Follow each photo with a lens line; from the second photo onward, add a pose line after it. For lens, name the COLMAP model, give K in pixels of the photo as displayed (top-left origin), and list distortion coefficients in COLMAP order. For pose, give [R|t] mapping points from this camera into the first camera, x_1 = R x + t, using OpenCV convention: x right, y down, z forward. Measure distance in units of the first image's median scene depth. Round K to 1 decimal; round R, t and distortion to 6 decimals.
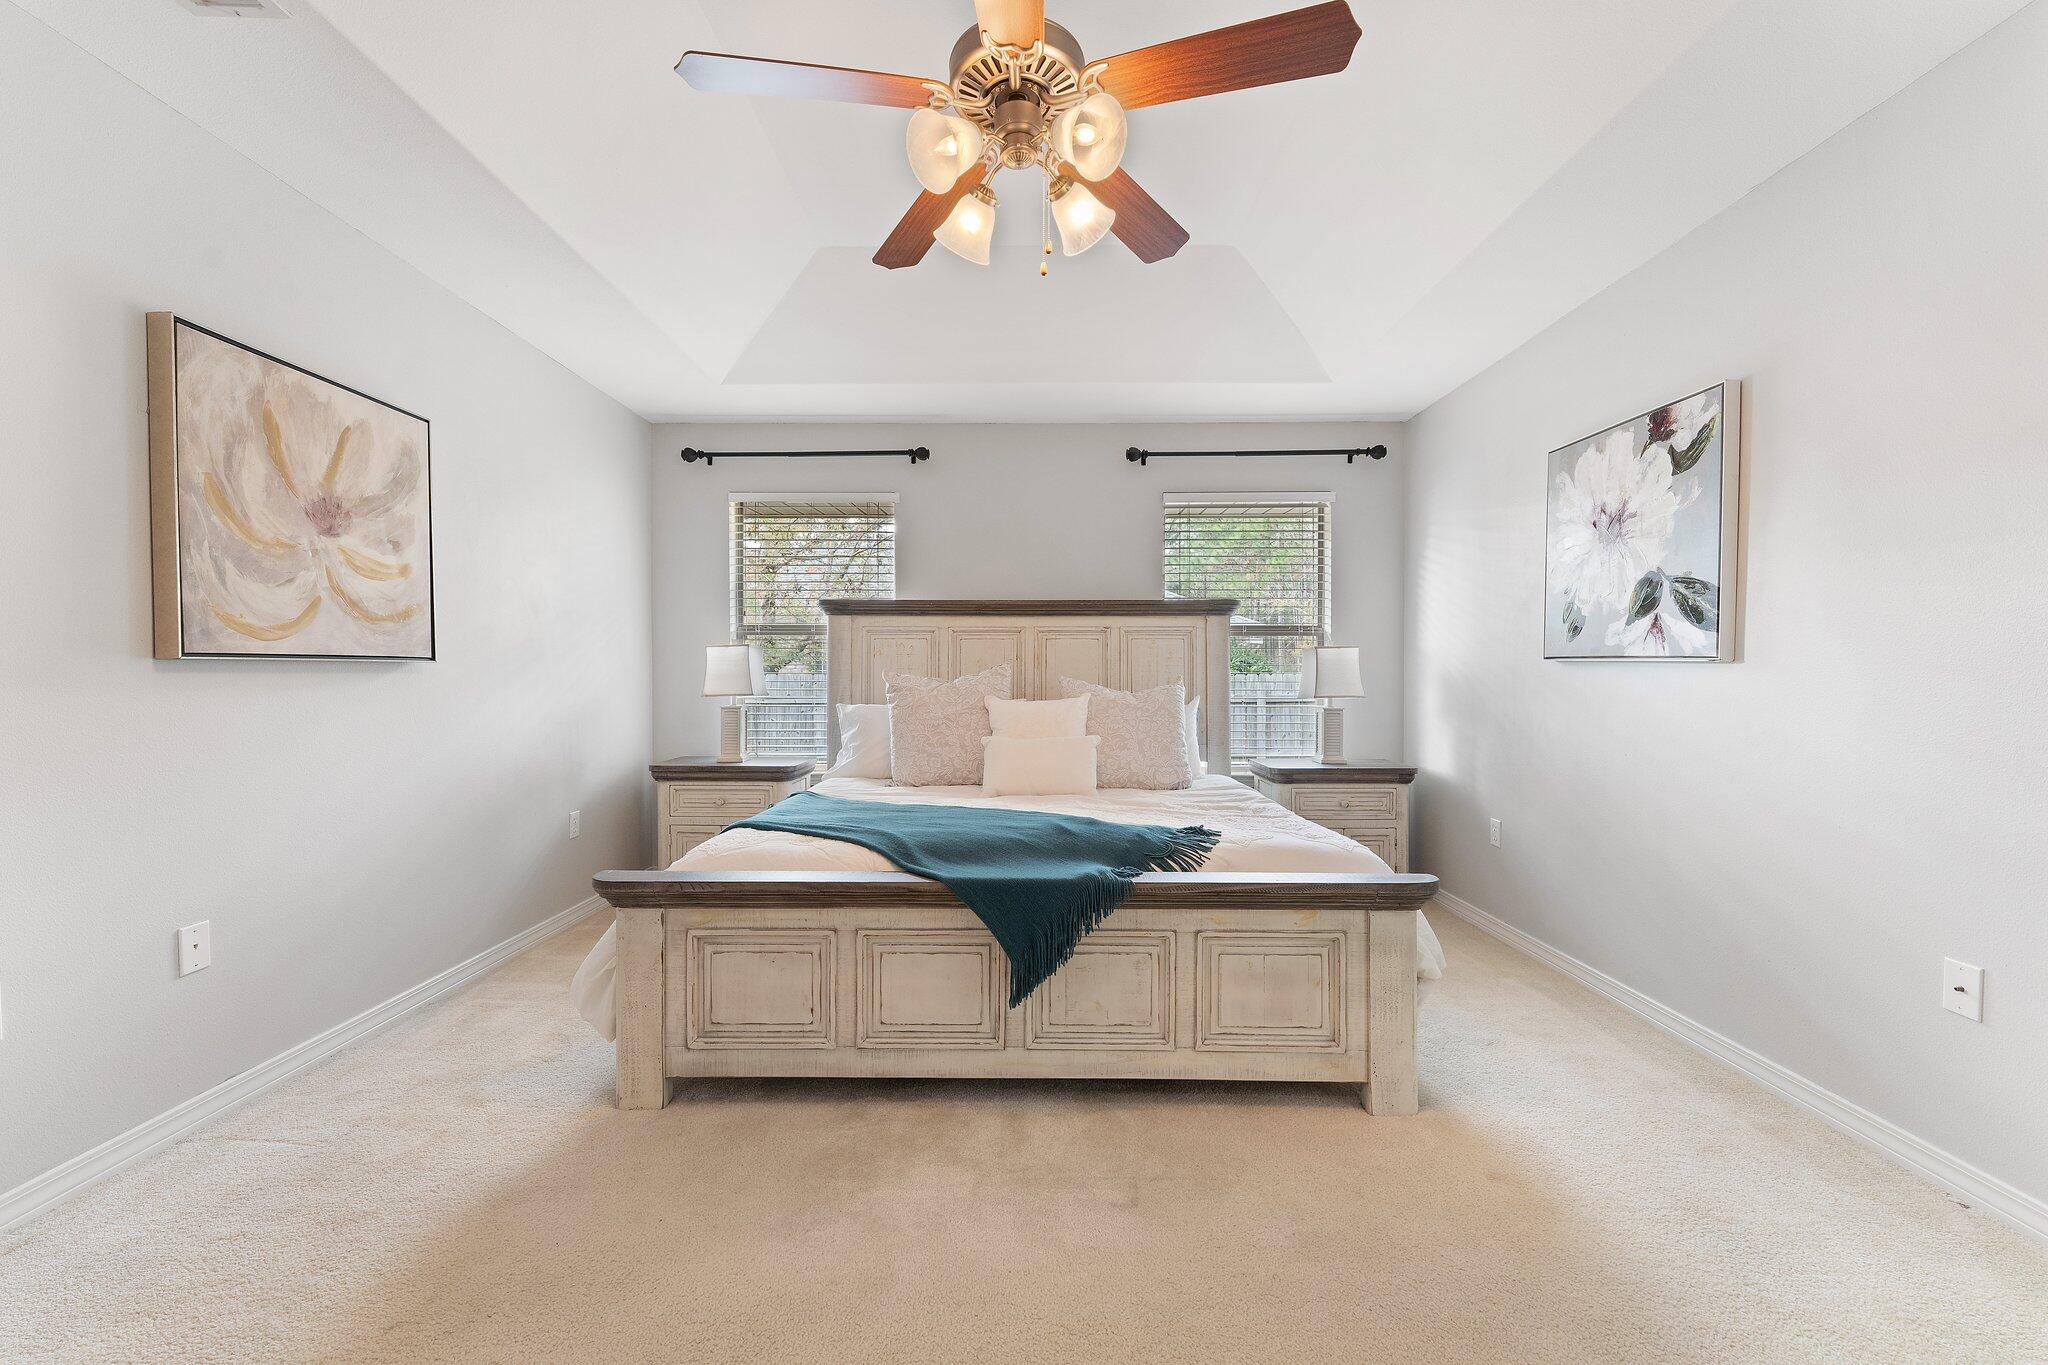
lens RADIAL K [[829.7, 0, 1023.0], [0, 829.7, 681.4], [0, 0, 1]] dist [-0.000996, 0.000487]
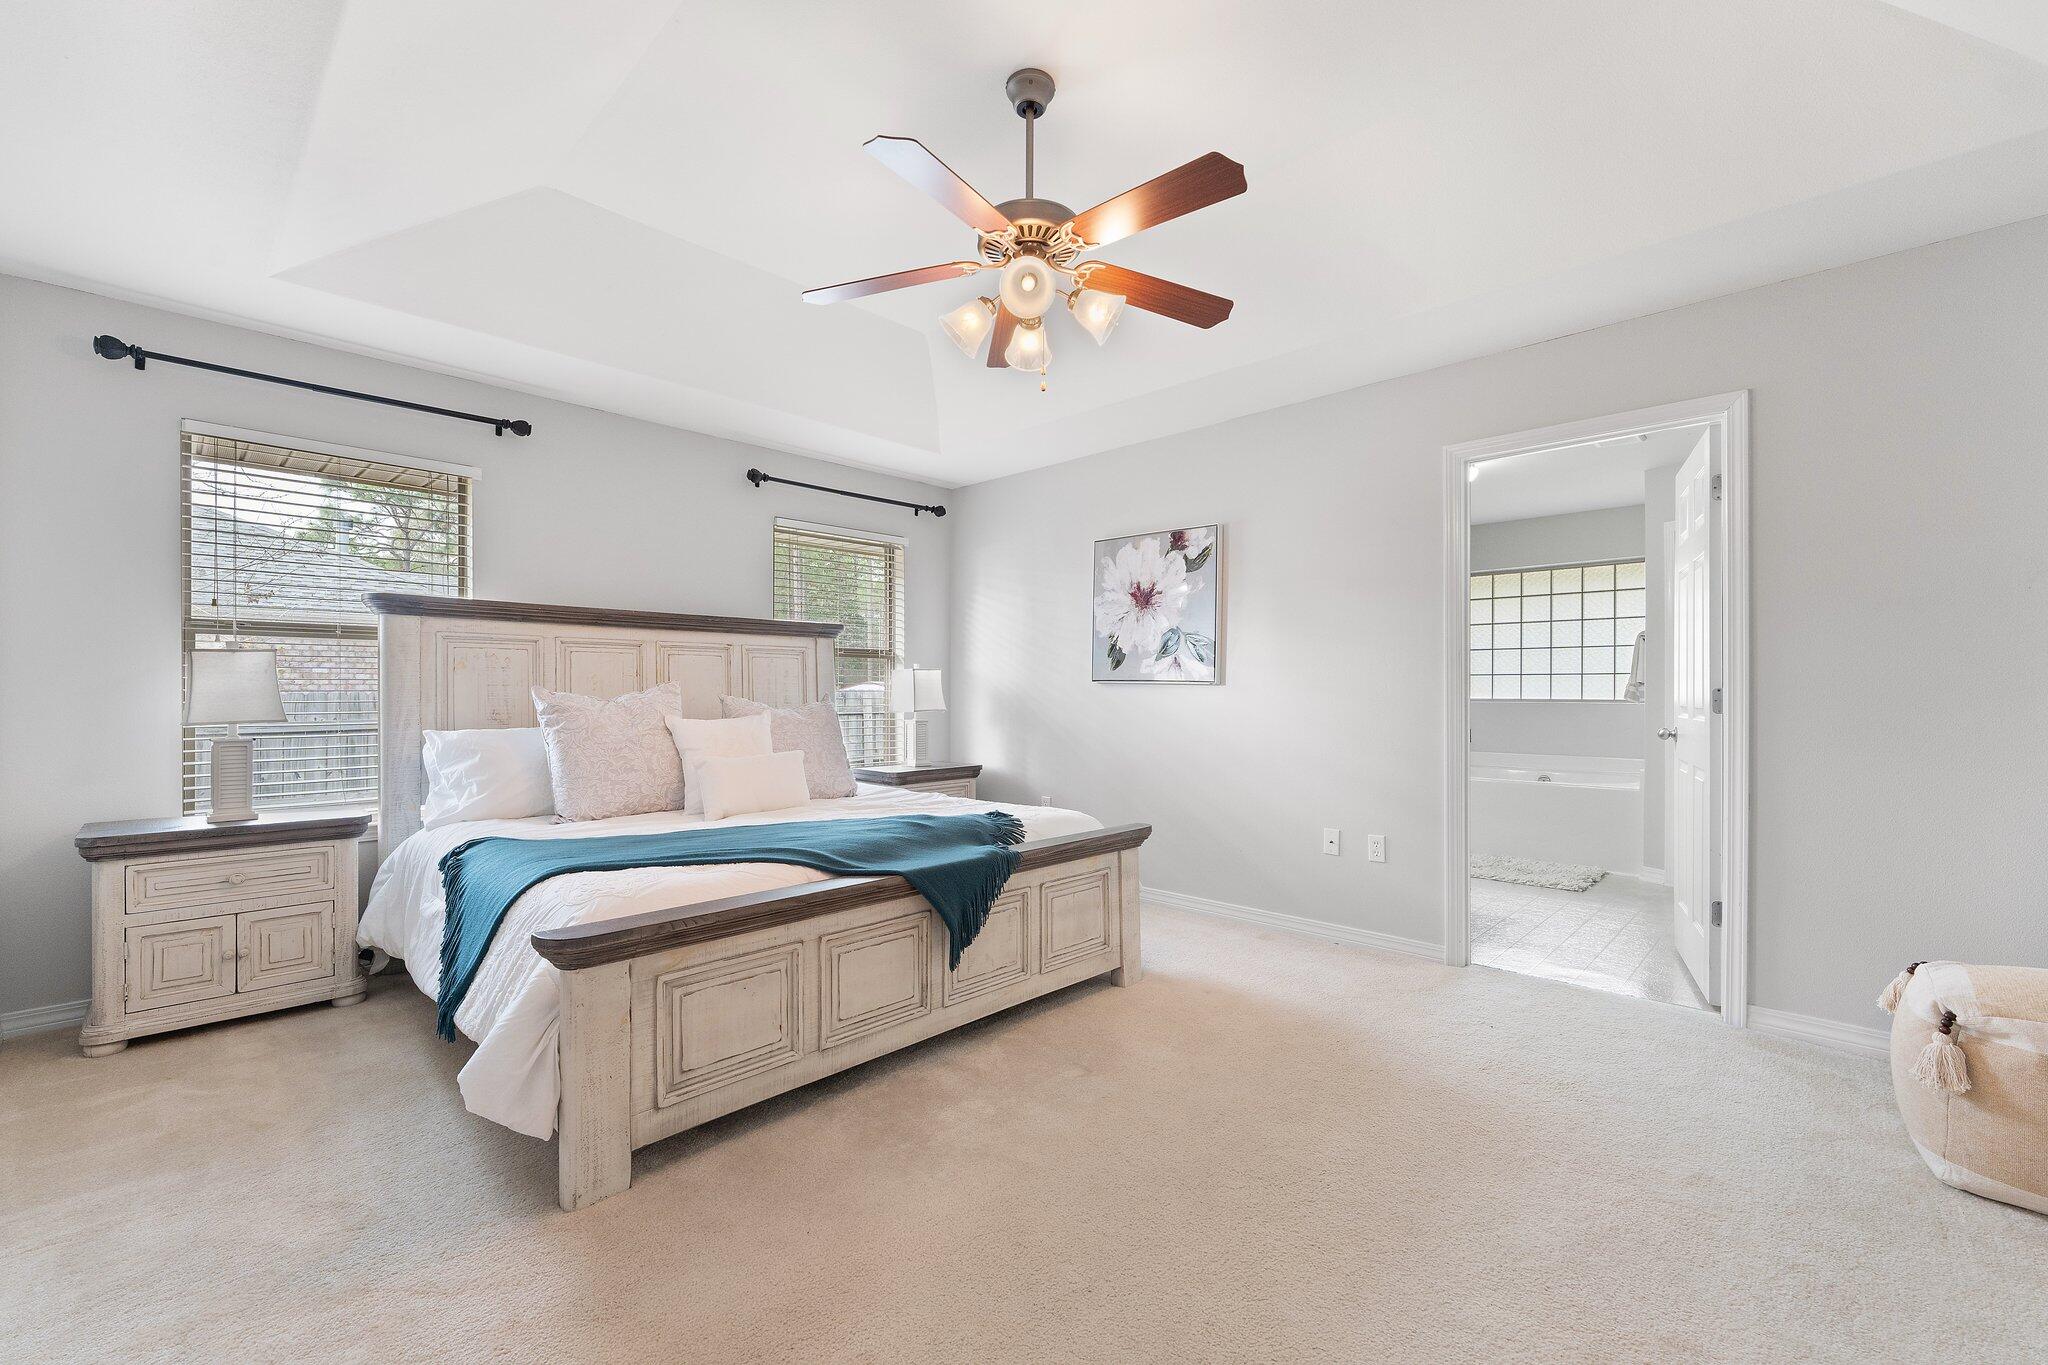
lens RADIAL K [[829.7, 0, 1071.7], [0, 829.7, 693.3], [0, 0, 1]] dist [-0.000996, 0.000487]
pose [[0.675025, -0.001708, 0.737793, -0.638254], [0.006427, 0.999973, -0.003565, -0.001234], [-0.737767, 0.007149, 0.675017, 0.050230]]
